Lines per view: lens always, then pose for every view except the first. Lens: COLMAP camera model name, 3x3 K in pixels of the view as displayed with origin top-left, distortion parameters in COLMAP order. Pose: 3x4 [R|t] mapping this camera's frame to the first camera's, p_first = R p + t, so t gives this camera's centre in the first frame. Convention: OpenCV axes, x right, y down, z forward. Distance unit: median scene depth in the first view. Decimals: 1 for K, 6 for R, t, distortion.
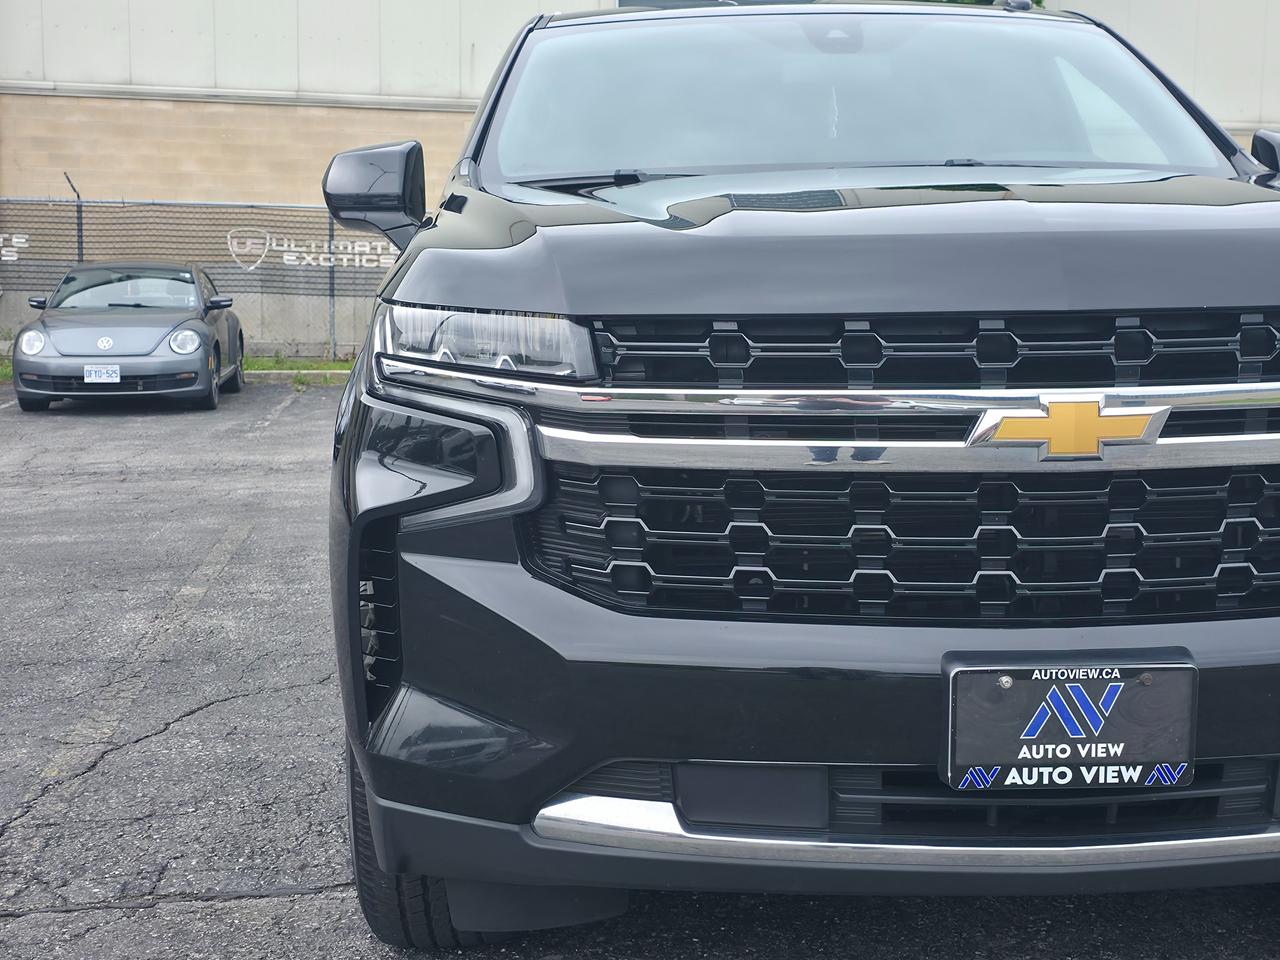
lens RADIAL K [[1659.7, 0, 641.0], [0, 1659.7, 456.7], [0, 0, 1]] dist [0.069071, 0.000000]
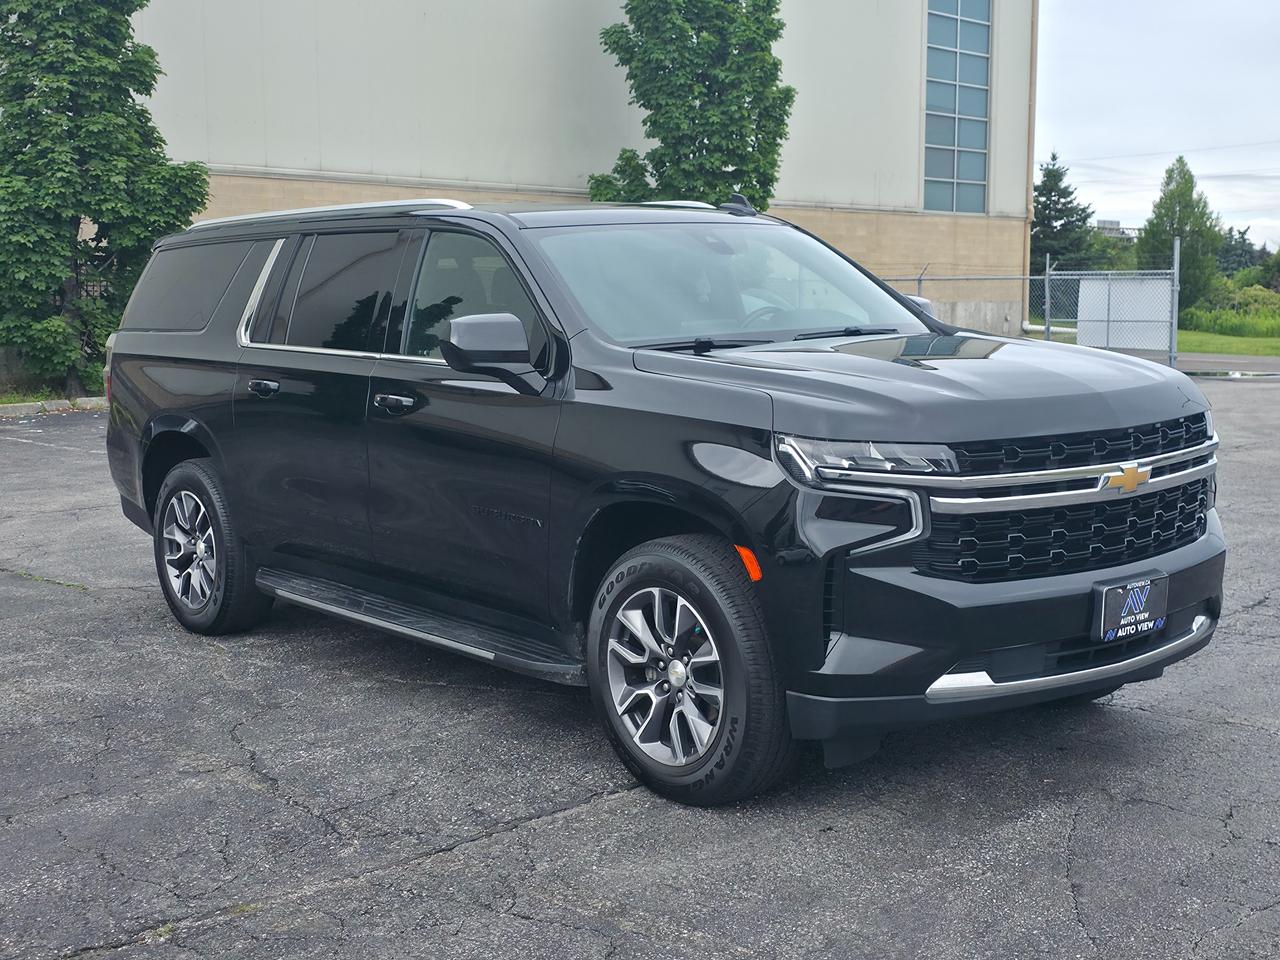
lens RADIAL K [[1659.7, 0, 661.0], [0, 1659.7, 503.0], [0, 0, 1]] dist [0.069071, 0.000000]
pose [[0.810807, -0.087350, 0.578758, -1.592378], [0.074221, 0.996163, 0.046369, -0.138096], [-0.580588, 0.005360, 0.814180, -0.499136]]
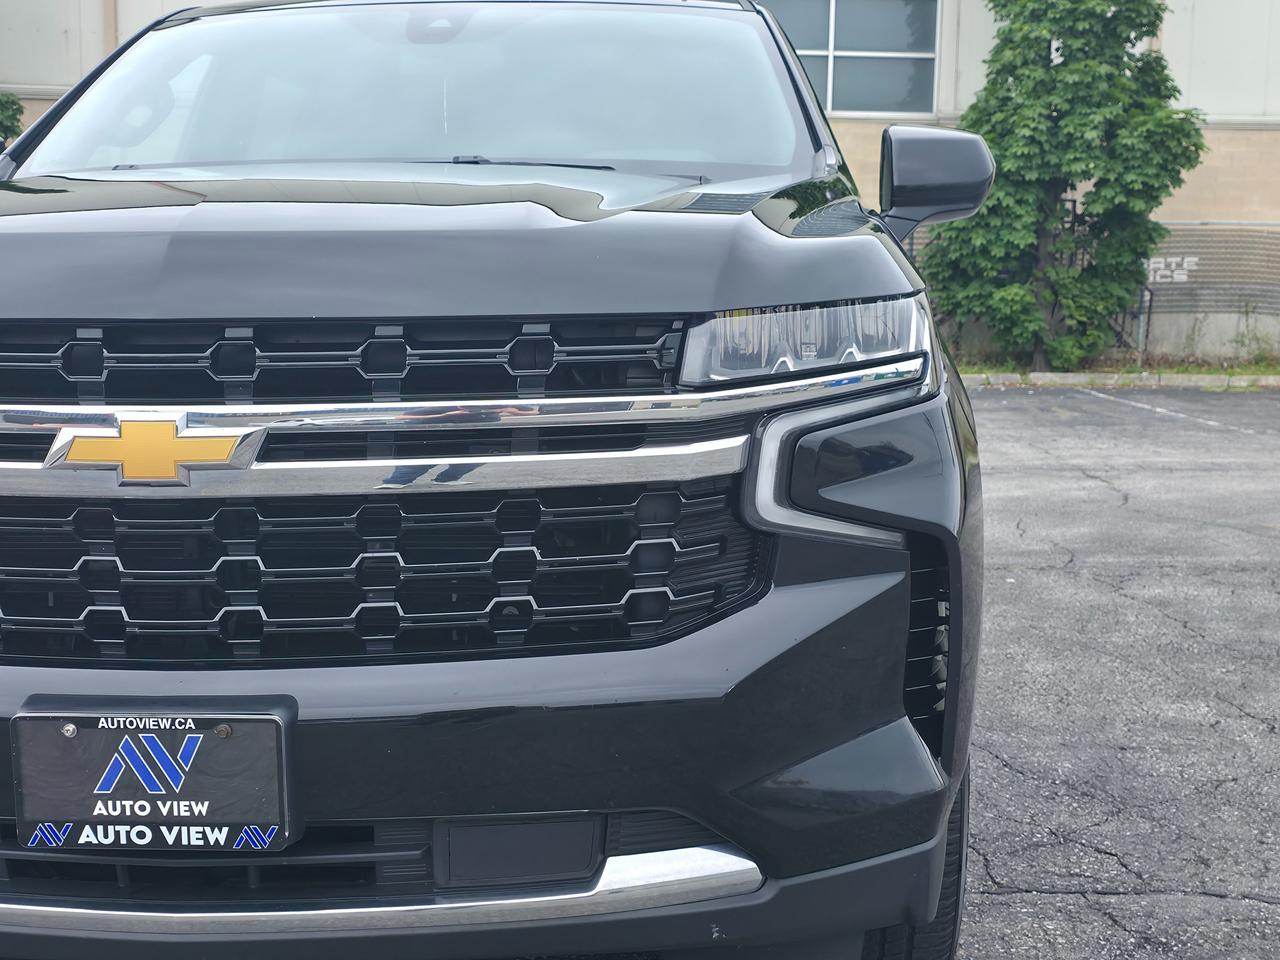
lens RADIAL K [[1659.7, 0, 638.8], [0, 1659.7, 485.6], [0, 0, 1]] dist [0.069071, 0.000000]
pose [[0.989759, 0.015991, -0.141850, 0.641307], [-0.014277, 0.999812, 0.013097, -0.013230], [0.142033, -0.010938, 0.989801, 0.146347]]
